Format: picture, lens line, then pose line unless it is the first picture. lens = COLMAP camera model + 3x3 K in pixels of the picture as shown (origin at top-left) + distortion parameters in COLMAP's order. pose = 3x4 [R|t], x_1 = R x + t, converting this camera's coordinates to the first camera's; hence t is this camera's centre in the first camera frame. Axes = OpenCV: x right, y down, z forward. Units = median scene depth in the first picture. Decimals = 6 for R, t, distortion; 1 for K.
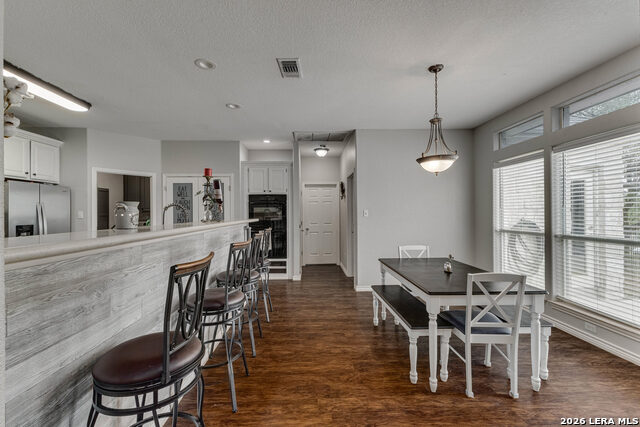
lens RADIAL K [[277.3, 0, 319.0], [0, 277.3, 213.3], [0, 0, 1]] dist [0.007041, -0.000765]
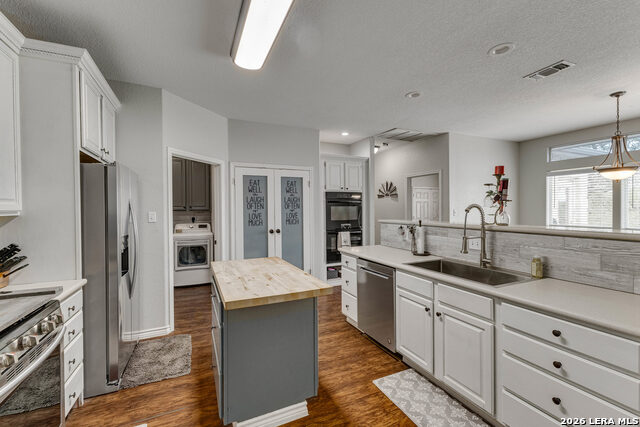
lens RADIAL K [[277.3, 0, 321.2], [0, 277.3, 208.3], [0, 0, 1]] dist [0.007041, -0.000765]
pose [[0.922091, 0.002355, 0.386966, -0.626936], [0.000775, 0.999968, -0.007932, -0.007652], [-0.386973, 0.007614, 0.922060, 0.194787]]
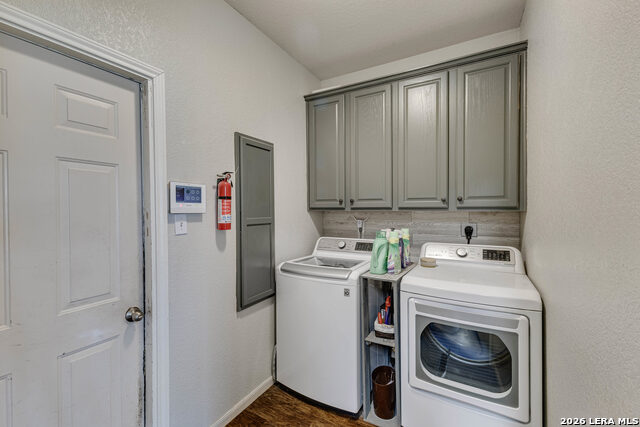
lens RADIAL K [[271.5, 0, 319.5], [0, 271.5, 210.7], [0, 0, 1]] dist [0.001104, 0.000068]
pose [[0.853192, 0.000034, -0.521596, -0.645582], [0.002548, 0.999988, 0.004233, -0.007826], [0.521590, -0.004940, 0.853182, 0.919350]]
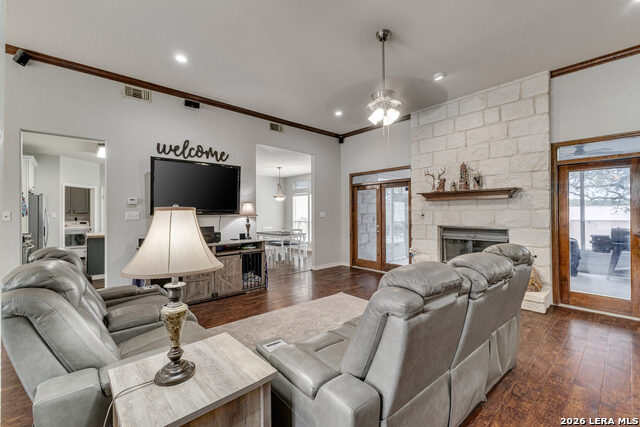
lens RADIAL K [[277.3, 0, 318.8], [0, 277.3, 211.2], [0, 0, 1]] dist [0.007041, -0.000765]
pose [[0.772122, 0.010172, 0.635393, -0.605149], [-0.001092, 0.999892, -0.014680, 0.004372], [-0.635473, 0.010641, 0.772049, -0.839034]]
